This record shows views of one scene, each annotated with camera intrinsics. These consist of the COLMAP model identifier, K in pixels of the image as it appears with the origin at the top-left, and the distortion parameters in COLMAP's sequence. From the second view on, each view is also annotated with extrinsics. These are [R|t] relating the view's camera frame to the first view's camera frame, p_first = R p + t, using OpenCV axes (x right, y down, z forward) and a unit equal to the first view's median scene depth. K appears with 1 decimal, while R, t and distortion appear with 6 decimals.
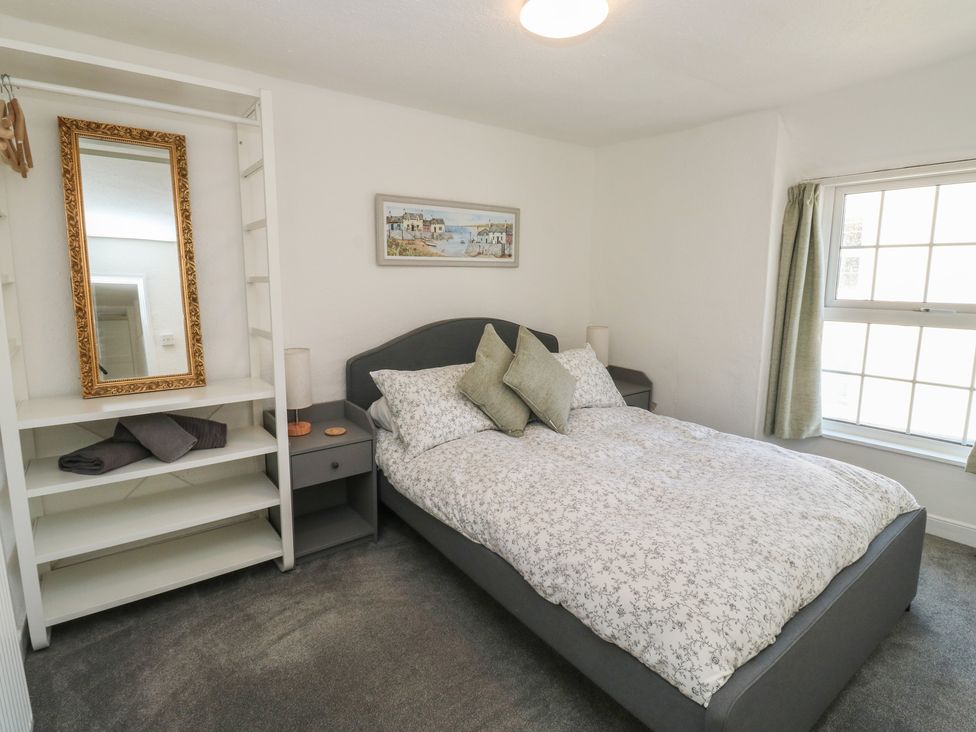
lens RADIAL K [[527.0, 0, 486.6], [0, 527.0, 353.1], [0, 0, 1]] dist [0.001068, -0.014116]
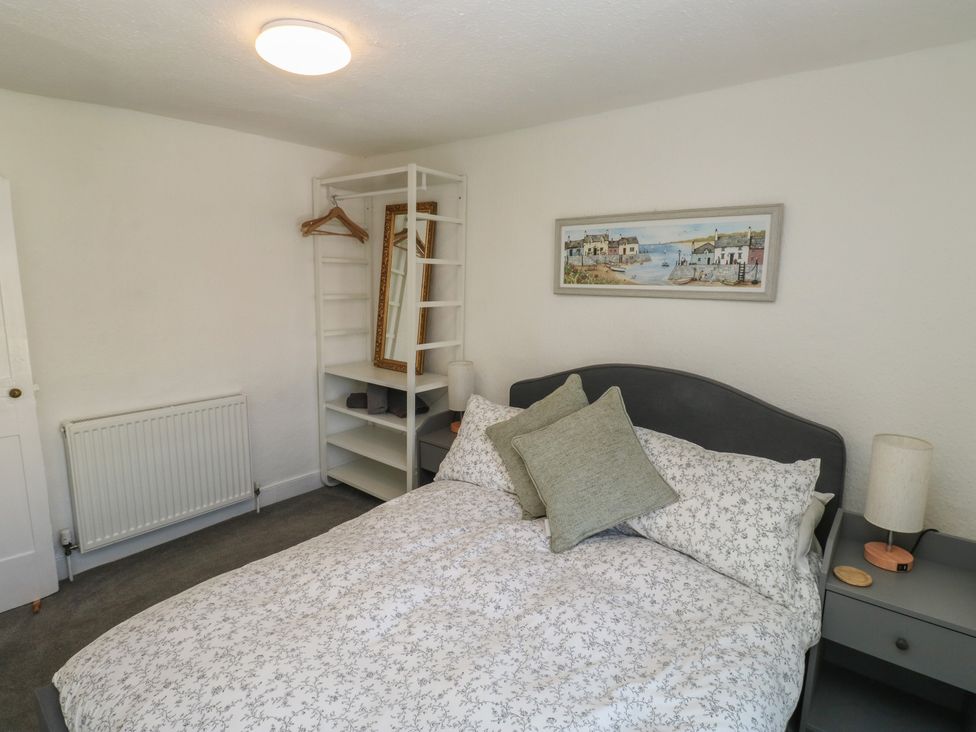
lens RADIAL K [[527.0, 0, 486.6], [0, 527.0, 353.1], [0, 0, 1]] dist [0.001068, -0.014116]
pose [[0.204963, 0.144799, -0.968000, 0.673886], [-0.151833, 0.981728, 0.114704, -0.144414], [0.966921, 0.123464, 0.223203, 0.647200]]
